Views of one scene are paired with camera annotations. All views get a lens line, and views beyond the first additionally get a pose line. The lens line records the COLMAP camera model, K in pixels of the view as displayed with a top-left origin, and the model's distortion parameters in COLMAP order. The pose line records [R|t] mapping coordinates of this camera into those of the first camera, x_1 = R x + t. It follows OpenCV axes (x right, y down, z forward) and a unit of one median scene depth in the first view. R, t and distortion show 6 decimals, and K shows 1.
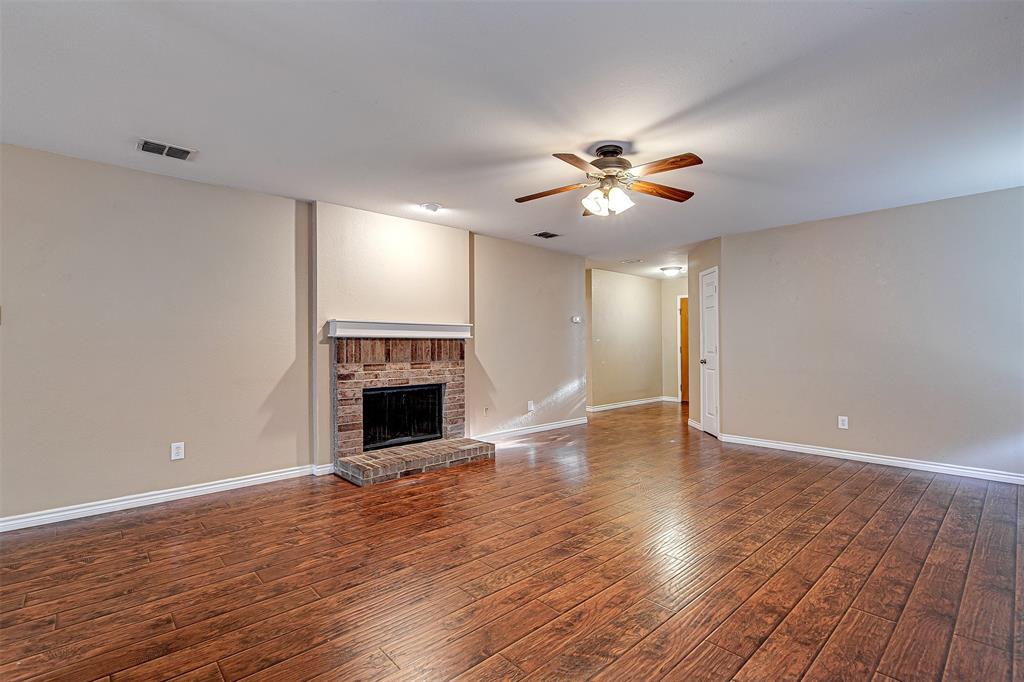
lens RADIAL K [[463.8, 0, 512.1], [0, 463.8, 346.8], [0, 0, 1]] dist [-0.014482, 0.000371]
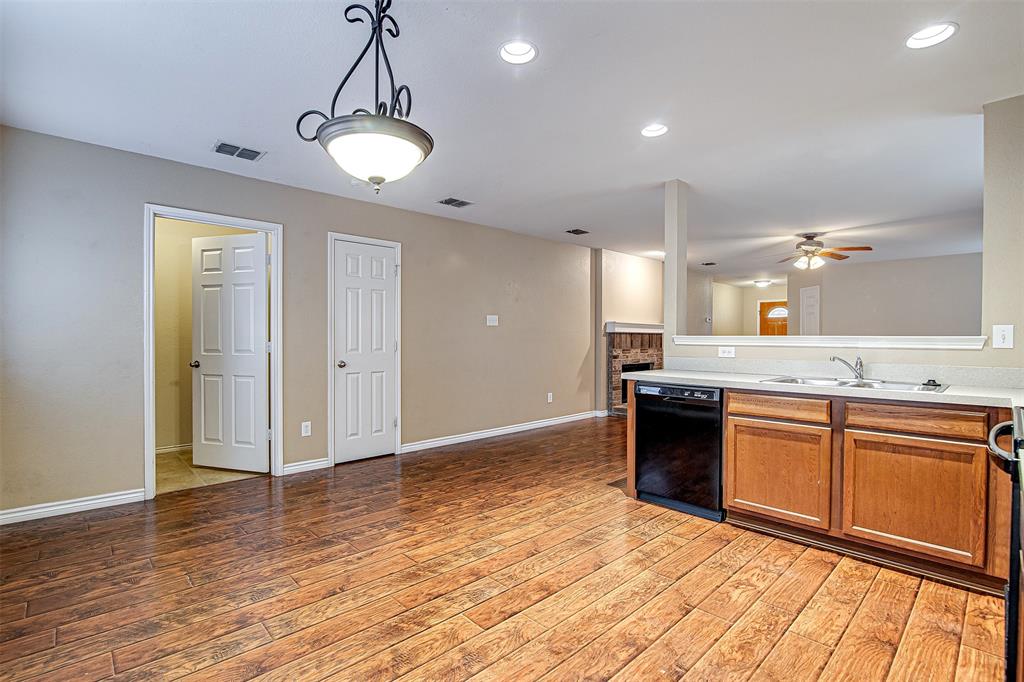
lens RADIAL K [[484.1, 0, 518.4], [0, 484.1, 319.8], [0, 0, 1]] dist [-0.012966, -0.000857]
pose [[0.999634, 0.010767, 0.024830, -0.695133], [-0.009780, 0.999171, -0.039517, 0.005306], [-0.025235, 0.039260, 0.998910, -0.644236]]
